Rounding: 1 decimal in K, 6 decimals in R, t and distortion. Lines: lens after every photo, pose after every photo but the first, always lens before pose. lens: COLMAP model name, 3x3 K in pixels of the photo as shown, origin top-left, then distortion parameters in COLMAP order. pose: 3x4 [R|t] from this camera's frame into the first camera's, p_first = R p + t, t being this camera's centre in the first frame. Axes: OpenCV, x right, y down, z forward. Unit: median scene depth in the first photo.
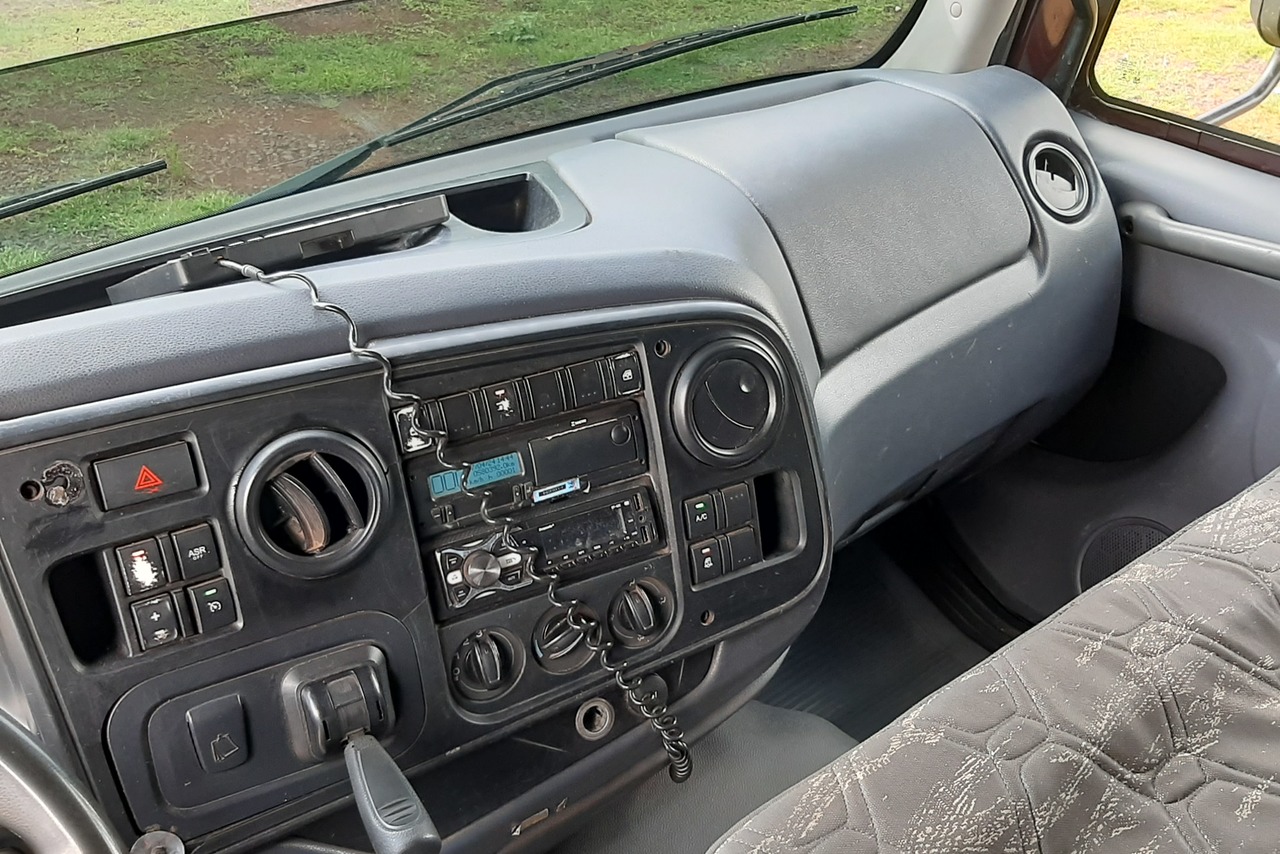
lens RADIAL K [[1338.1, 0, 639.1], [0, 1338.1, 431.4], [0, 0, 1]] dist [0.024709, 0.000000]
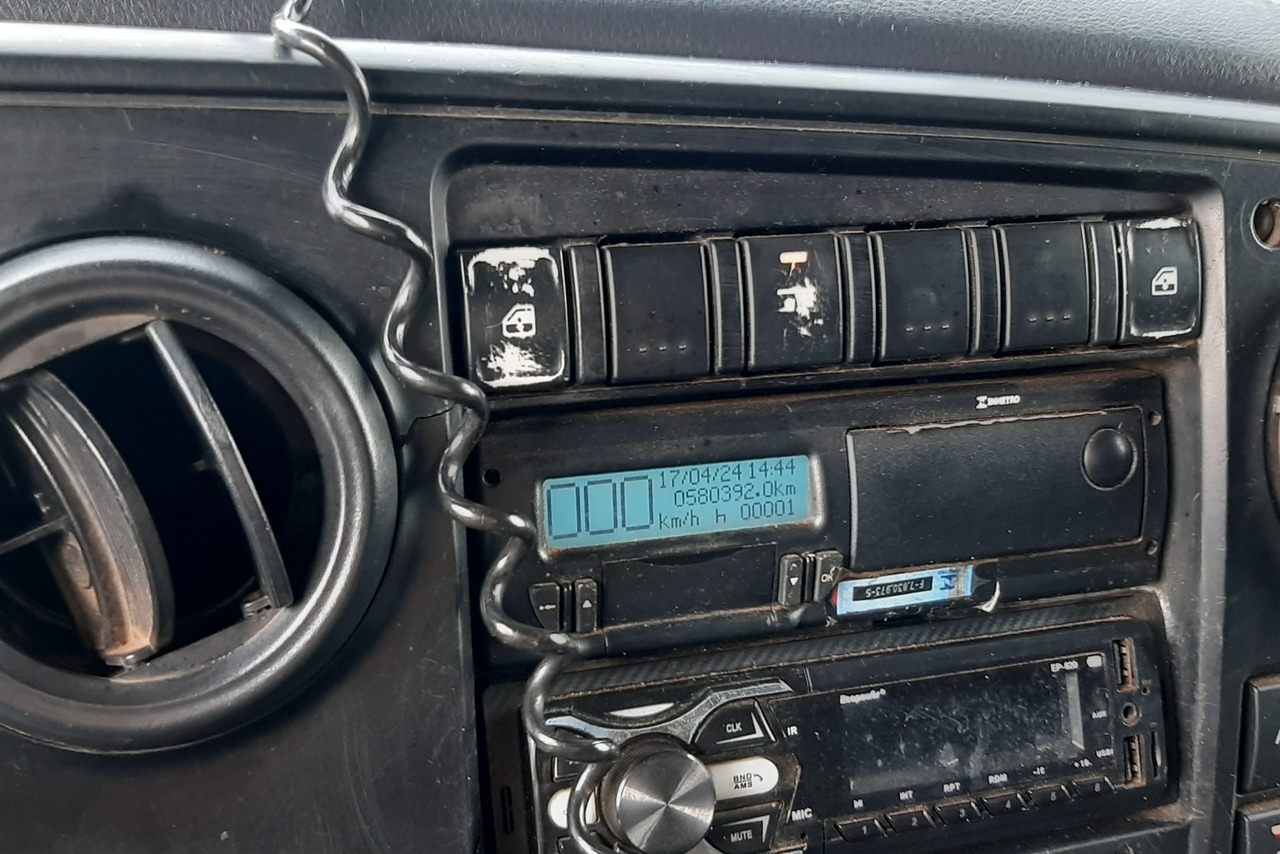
lens RADIAL K [[1338.1, 0, 630.0], [0, 1338.1, 413.2], [0, 0, 1]] dist [0.024709, 0.000000]
pose [[0.981228, 0.135699, -0.137029, -0.090469], [-0.150004, 0.983607, -0.100081, 0.044767], [0.121202, 0.118757, 0.985498, 0.657802]]
